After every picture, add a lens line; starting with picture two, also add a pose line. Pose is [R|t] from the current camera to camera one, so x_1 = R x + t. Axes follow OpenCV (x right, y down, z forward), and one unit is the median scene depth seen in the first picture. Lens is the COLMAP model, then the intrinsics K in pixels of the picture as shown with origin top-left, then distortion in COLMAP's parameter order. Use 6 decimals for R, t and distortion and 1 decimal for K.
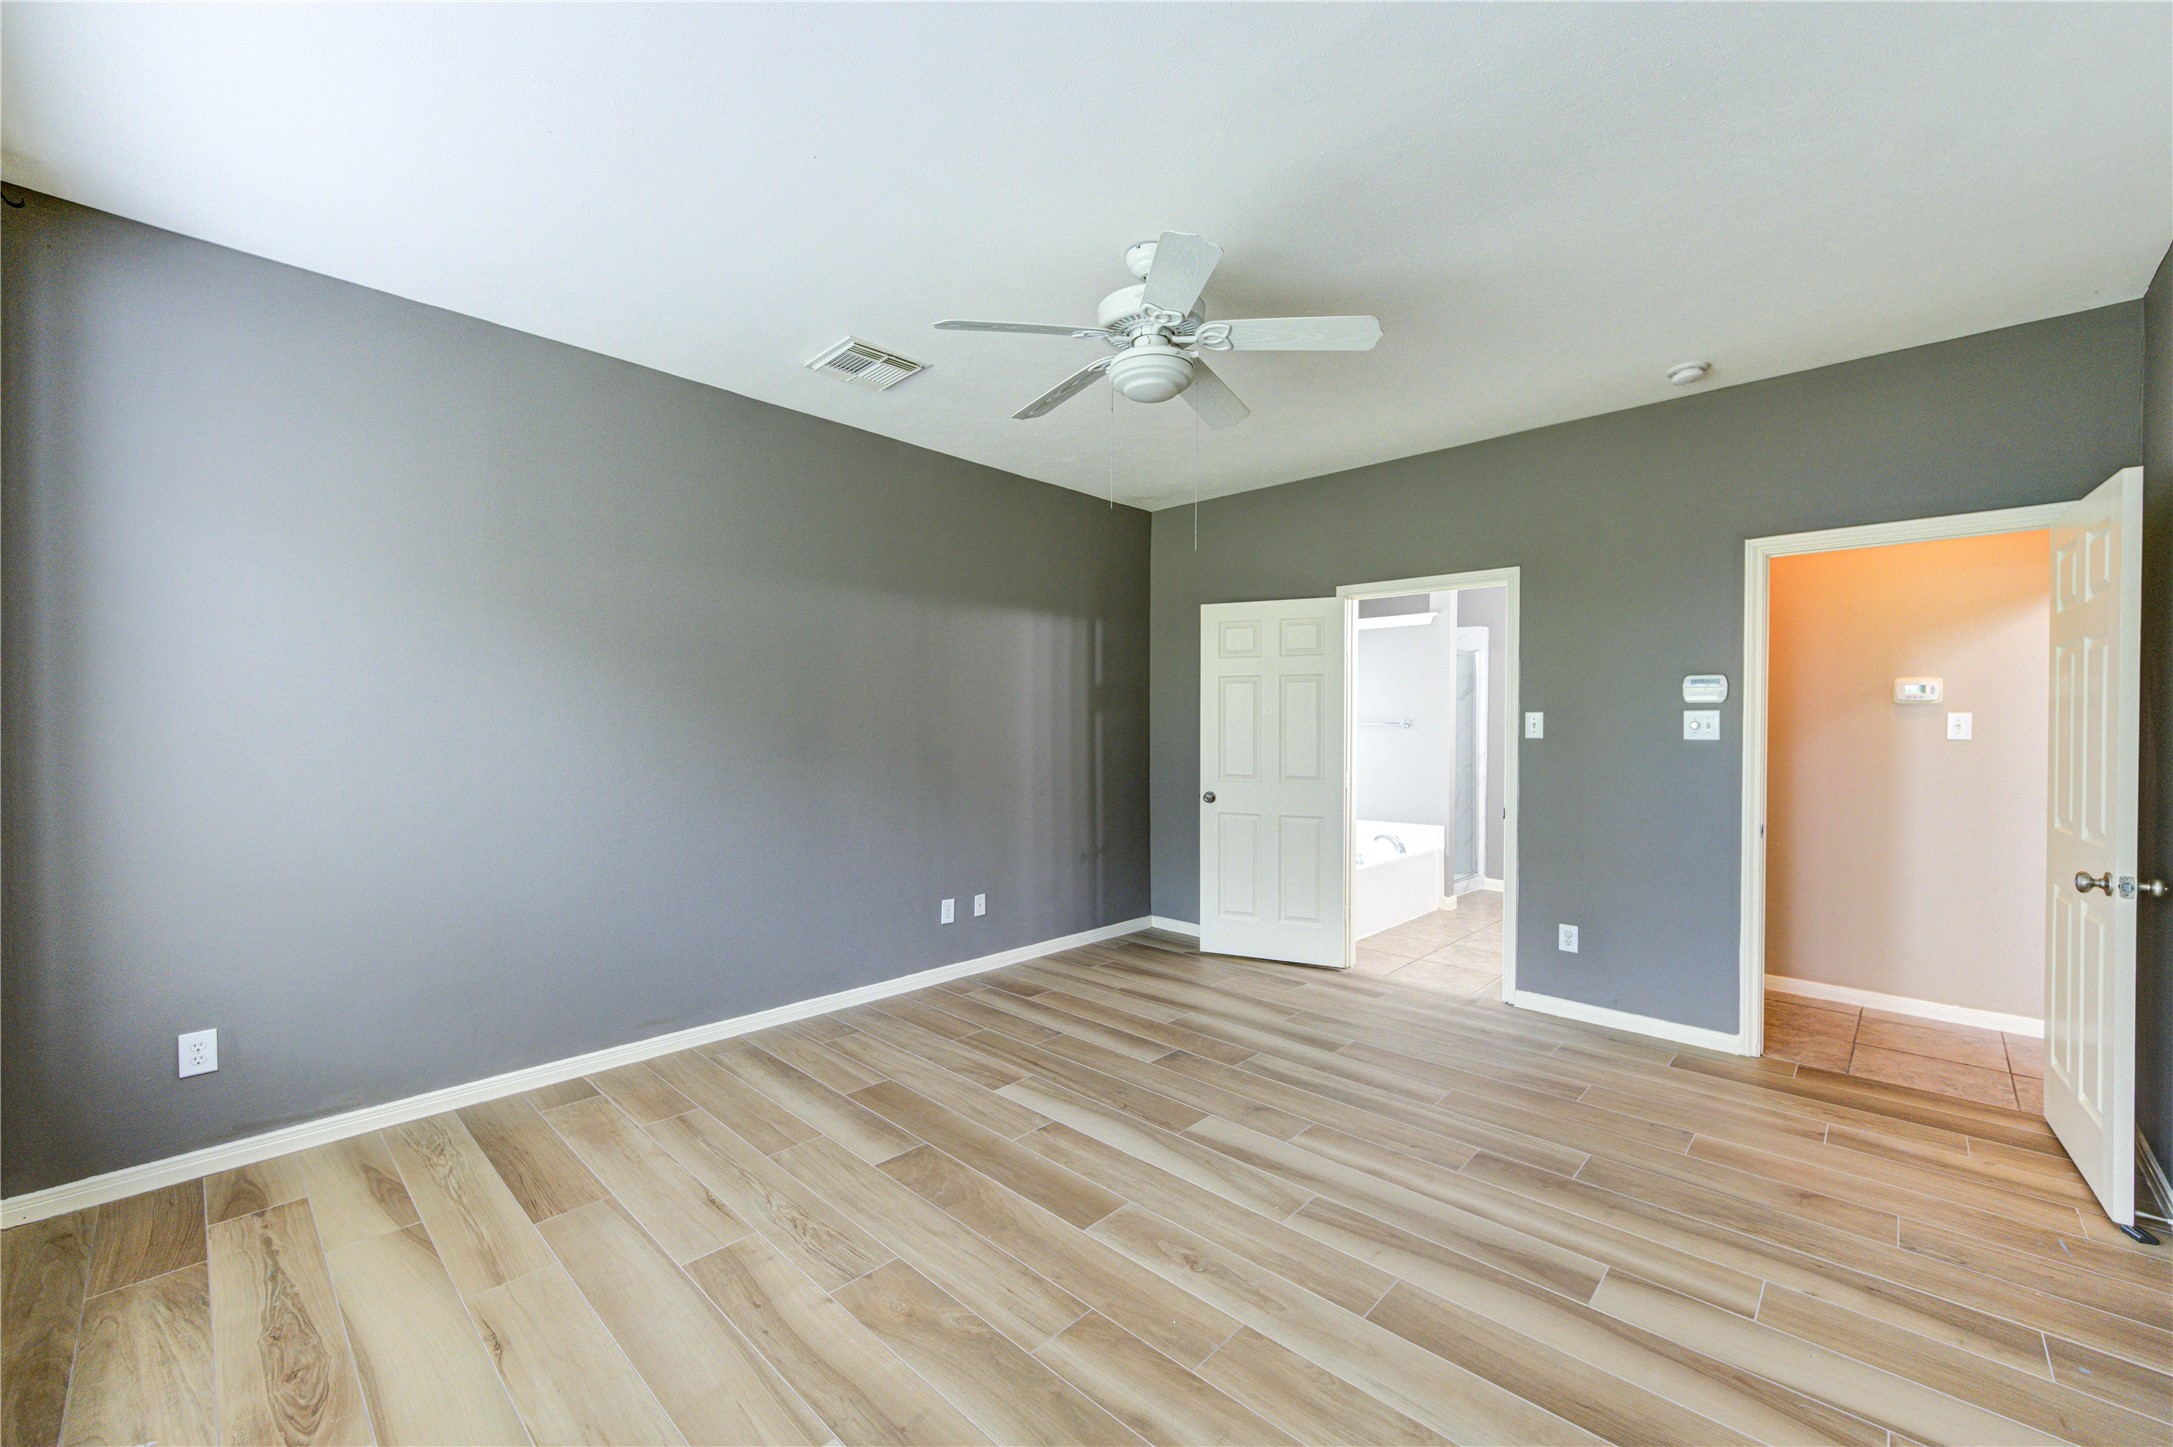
lens RADIAL K [[837.4, 0, 1092.0], [0, 837.4, 738.0], [0, 0, 1]] dist [0.004880, -0.002157]
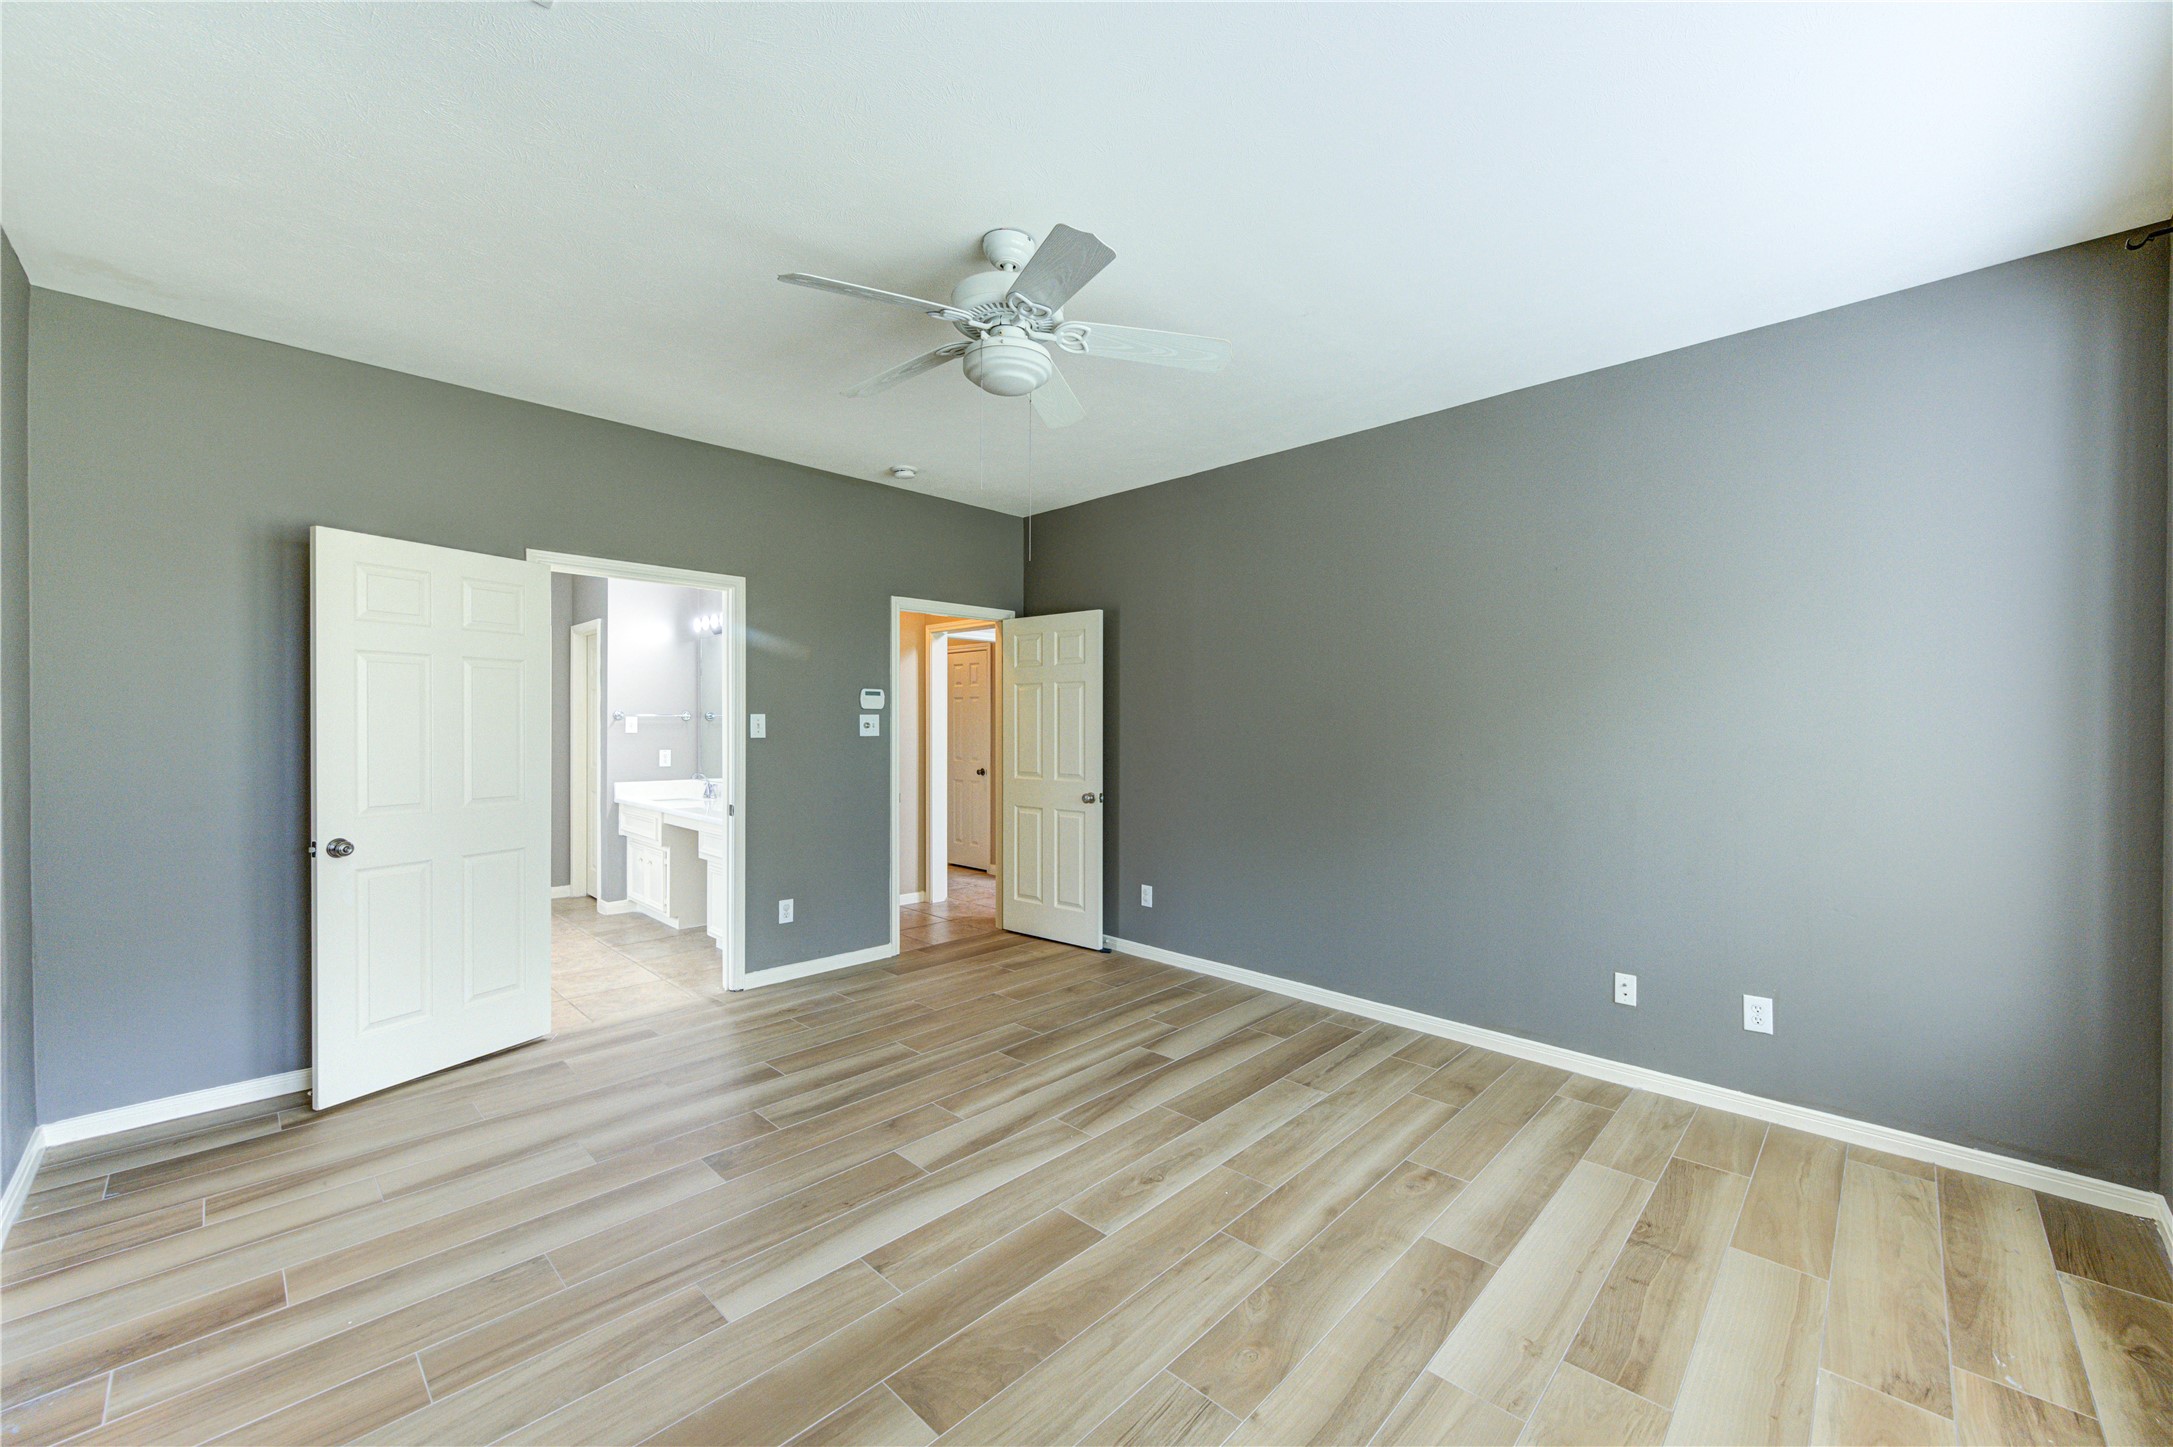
lens RADIAL K [[837.4, 0, 1080.5], [0, 837.4, 736.6], [0, 0, 1]] dist [0.004880, -0.002157]
pose [[0.032803, -0.018057, 0.999299, -0.630543], [0.017189, 0.999699, 0.017500, -0.015502], [-0.999314, 0.016603, 0.033103, 0.624735]]
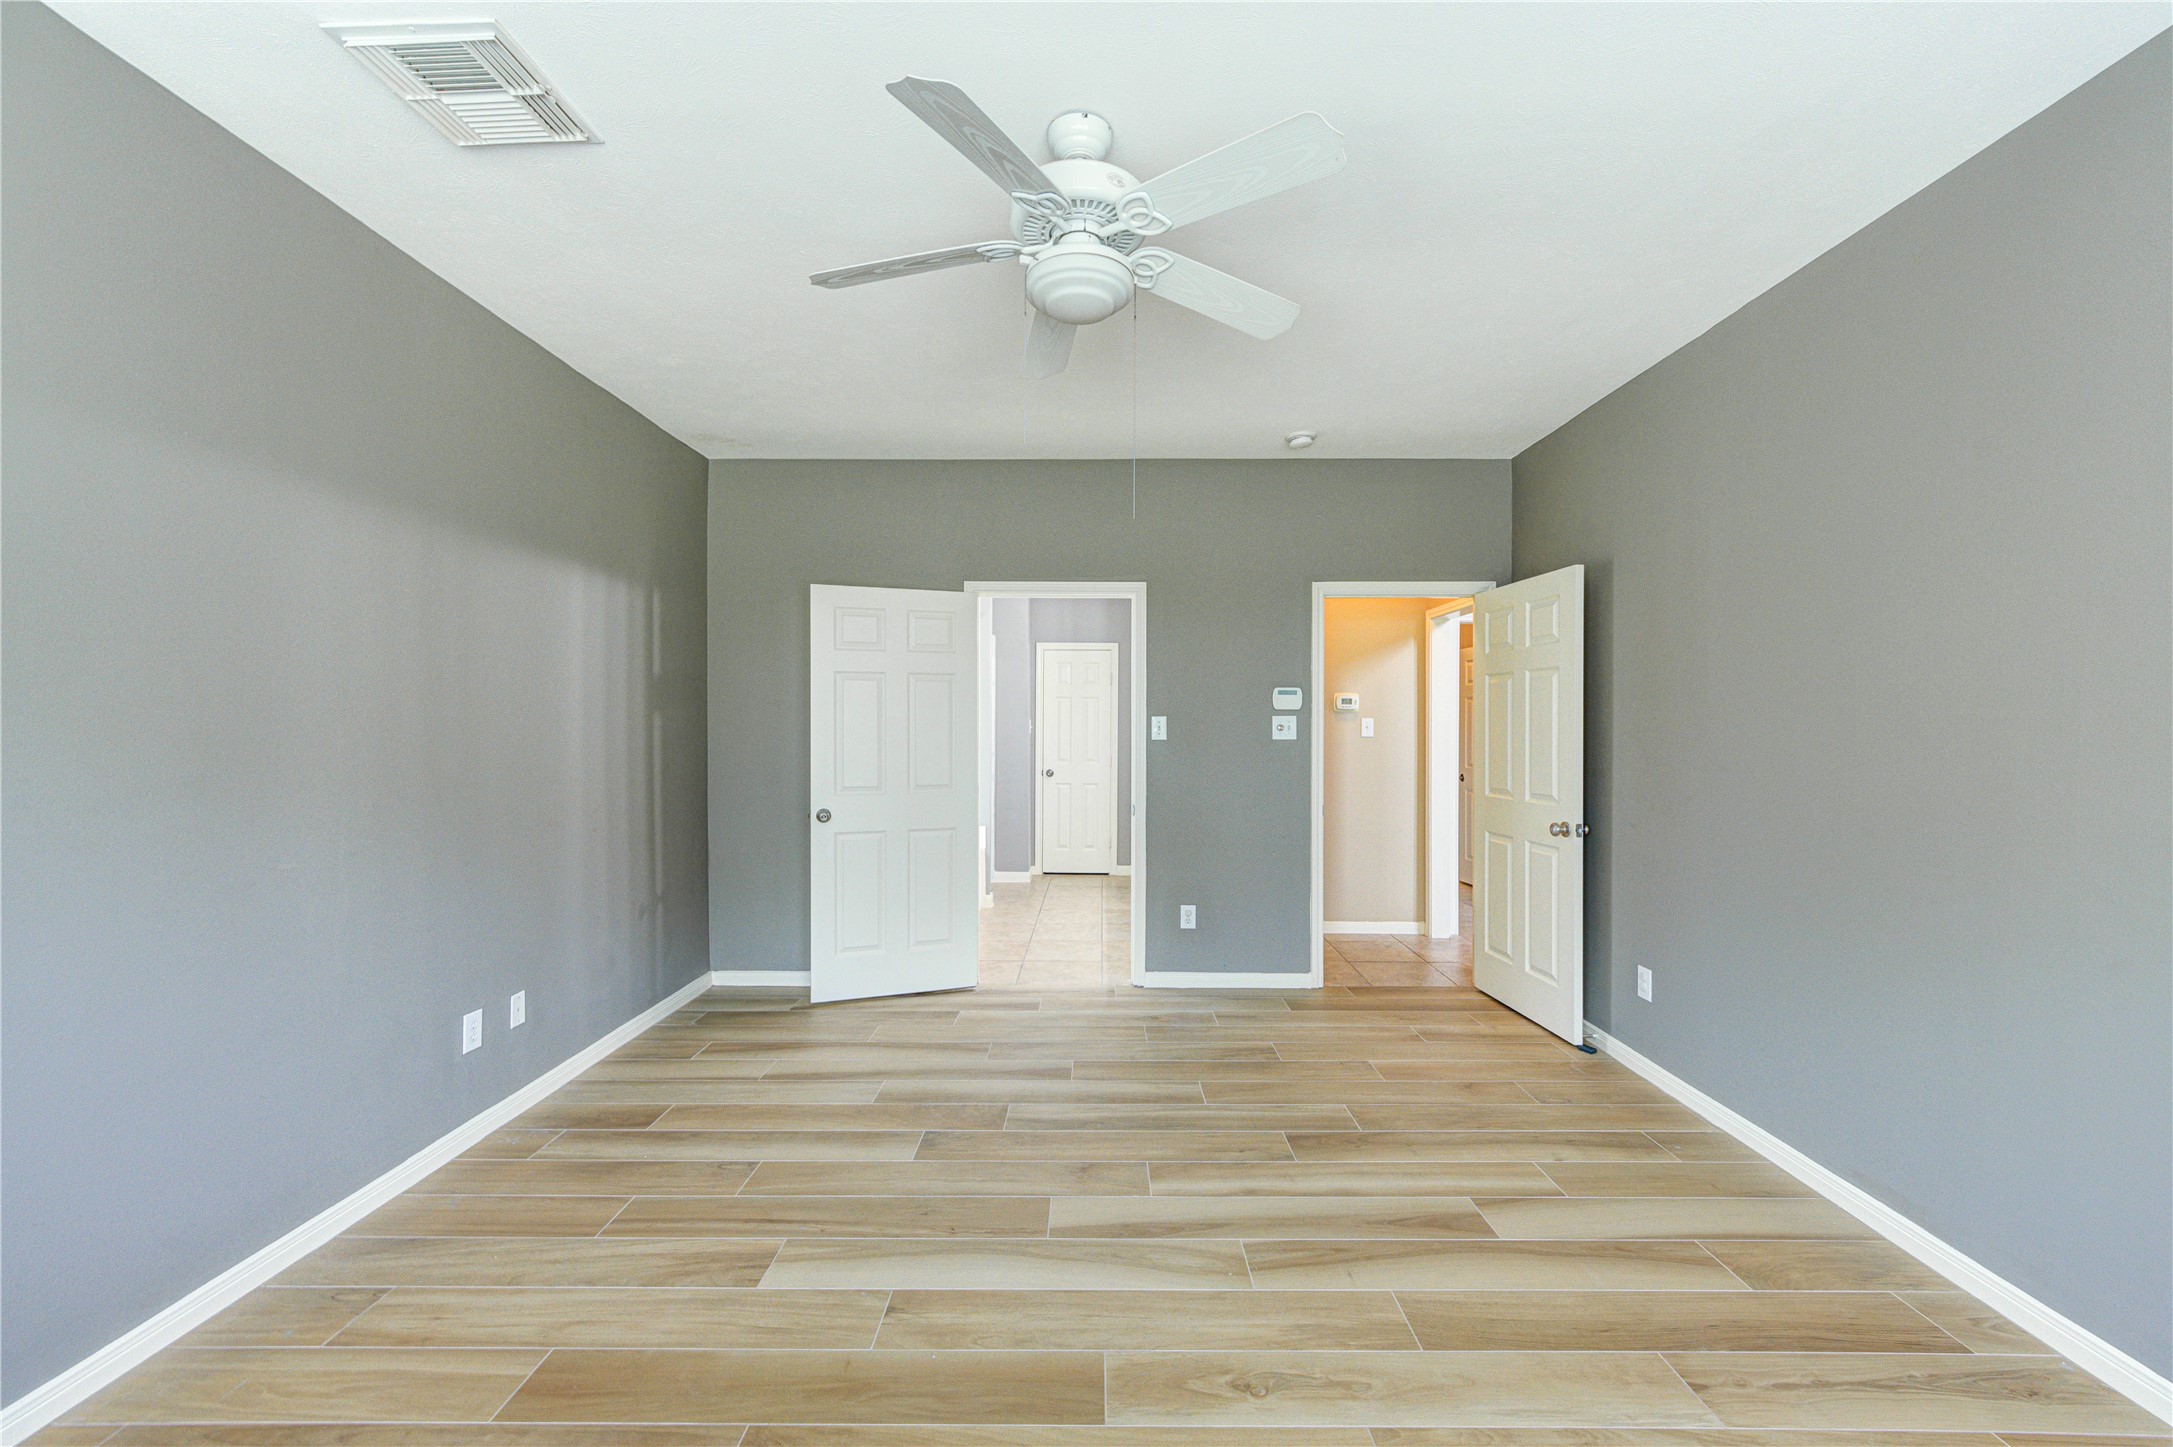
lens RADIAL K [[837.4, 0, 1087.8], [0, 837.4, 731.0], [0, 0, 1]] dist [0.004880, -0.002157]
pose [[0.737346, -0.005856, 0.675490, -0.322392], [0.013140, 0.999898, -0.005674, -0.006779], [-0.675387, 0.013060, 0.737347, 0.293537]]
